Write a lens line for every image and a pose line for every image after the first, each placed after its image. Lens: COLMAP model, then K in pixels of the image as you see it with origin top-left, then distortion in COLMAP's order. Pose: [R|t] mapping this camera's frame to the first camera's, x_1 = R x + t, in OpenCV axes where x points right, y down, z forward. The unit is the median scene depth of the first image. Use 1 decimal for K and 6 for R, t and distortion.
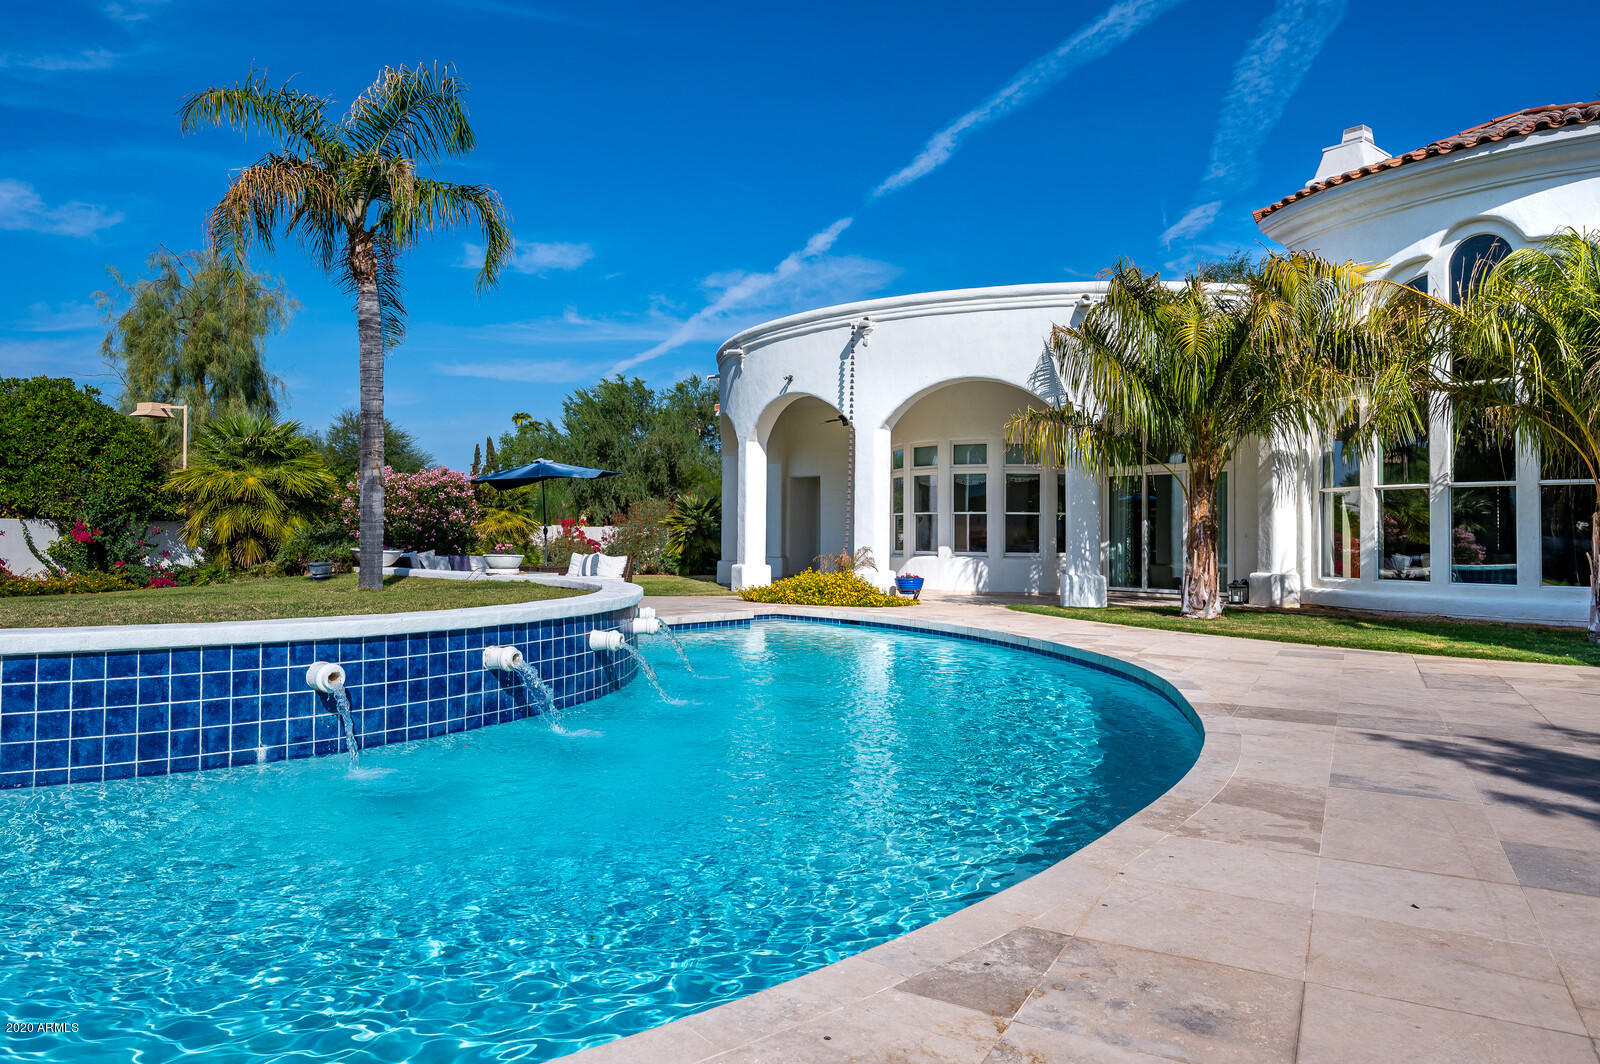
lens RADIAL K [[1017.5, 0, 804.4], [0, 1017.5, 523.3], [0, 0, 1]] dist [-0.003715, -0.000932]
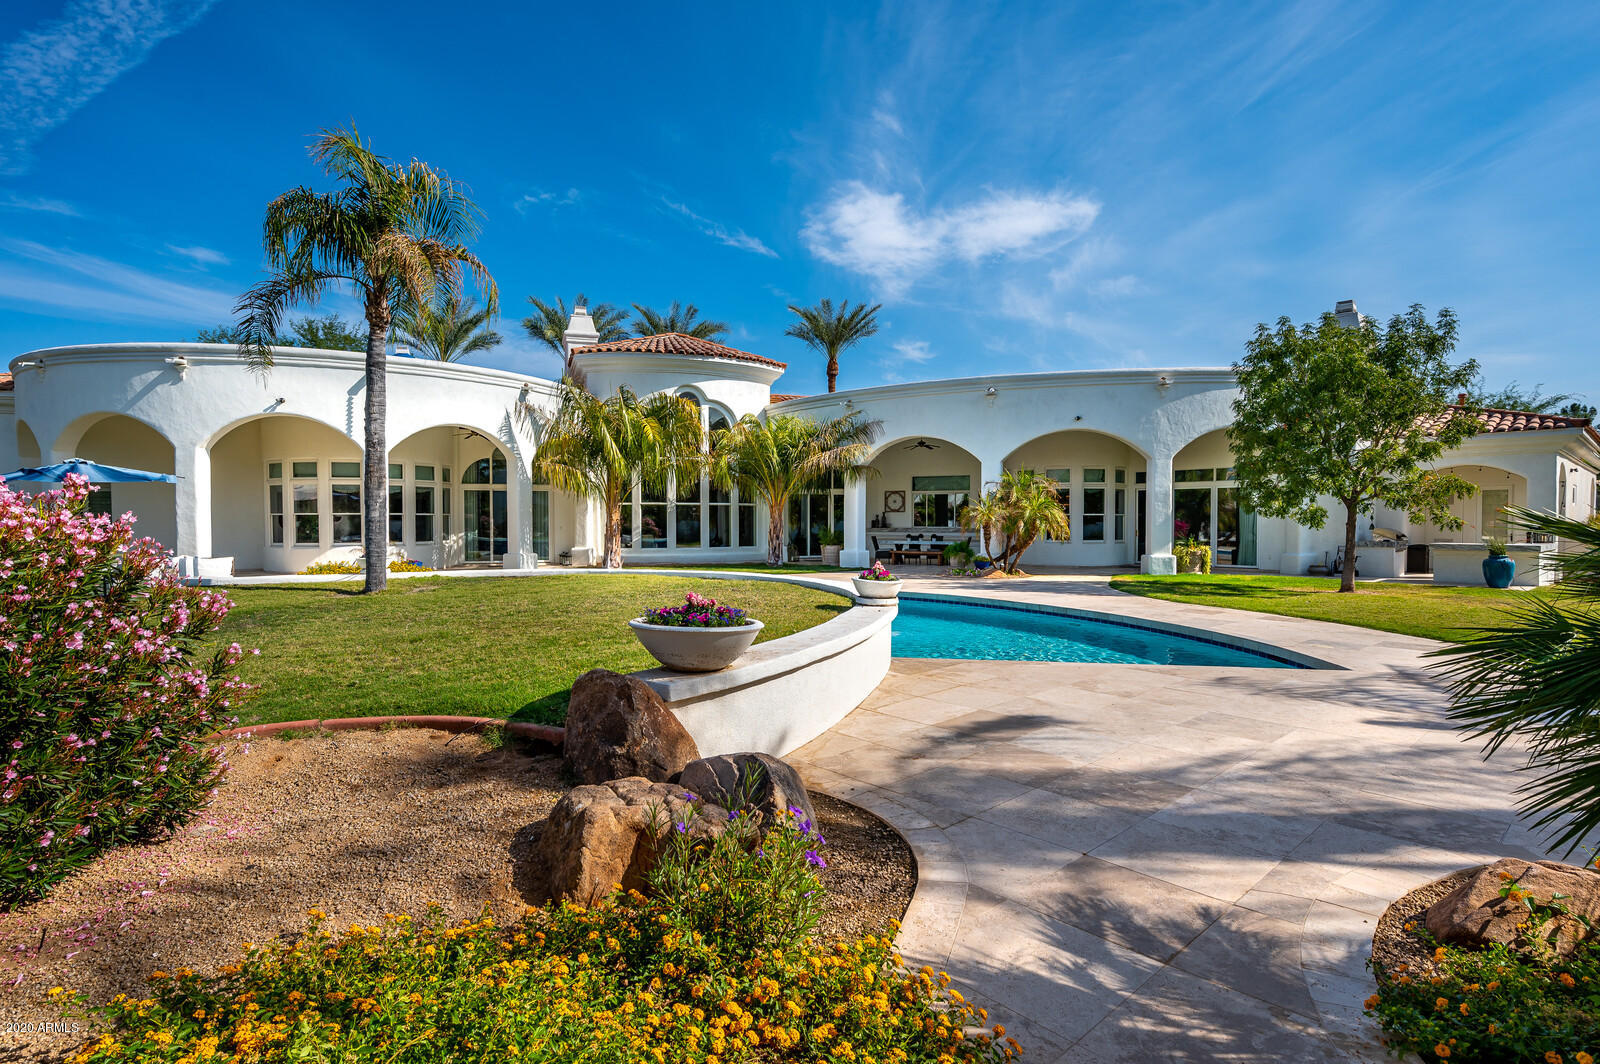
lens RADIAL K [[797.0, 0, 800.0], [0, 797.0, 532.0], [0, 0, 1]] dist [0.001523, 0.000614]
pose [[0.361715, -0.019933, 0.932076, -0.755895], [-0.000386, 0.999768, 0.021530, -0.010449], [-0.932289, -0.008147, 0.361623, 0.113010]]
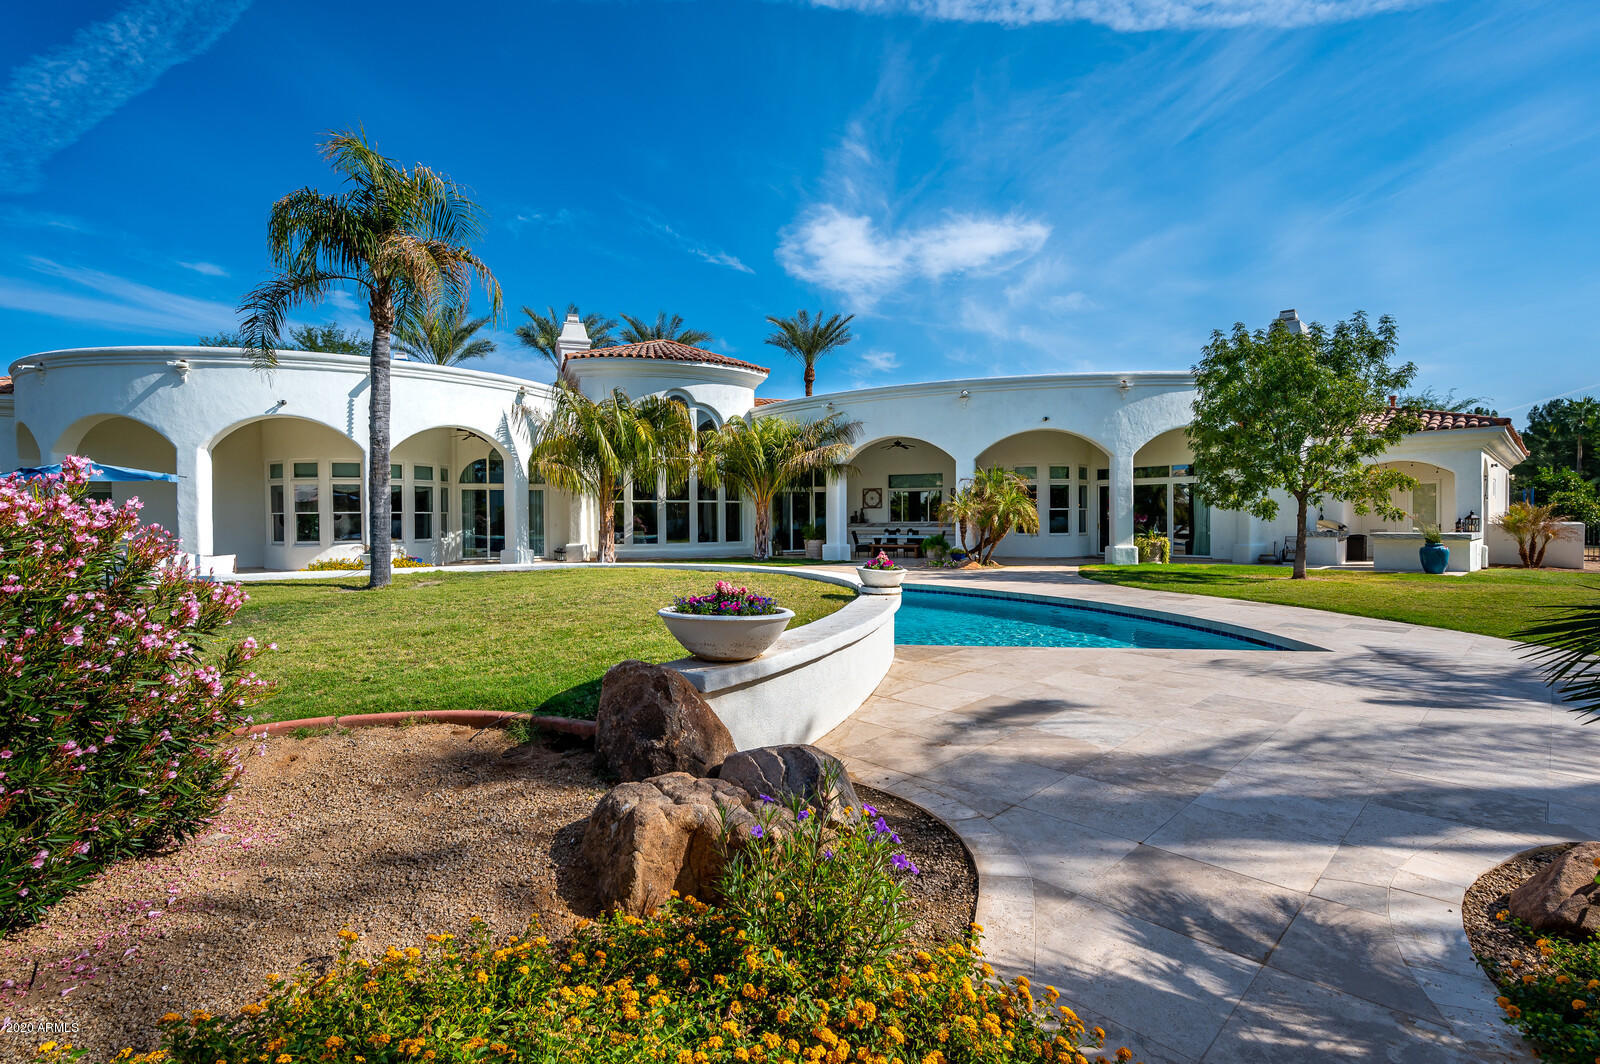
lens RADIAL K [[744.9, 0, 805.2], [0, 744.9, 508.0], [0, 0, 1]] dist [-0.001174, 0.000800]
pose [[0.325930, 0.003843, 0.945386, -0.747406], [0.005658, 0.999966, -0.006016, -0.007683], [-0.945377, 0.007310, 0.325897, 0.131172]]
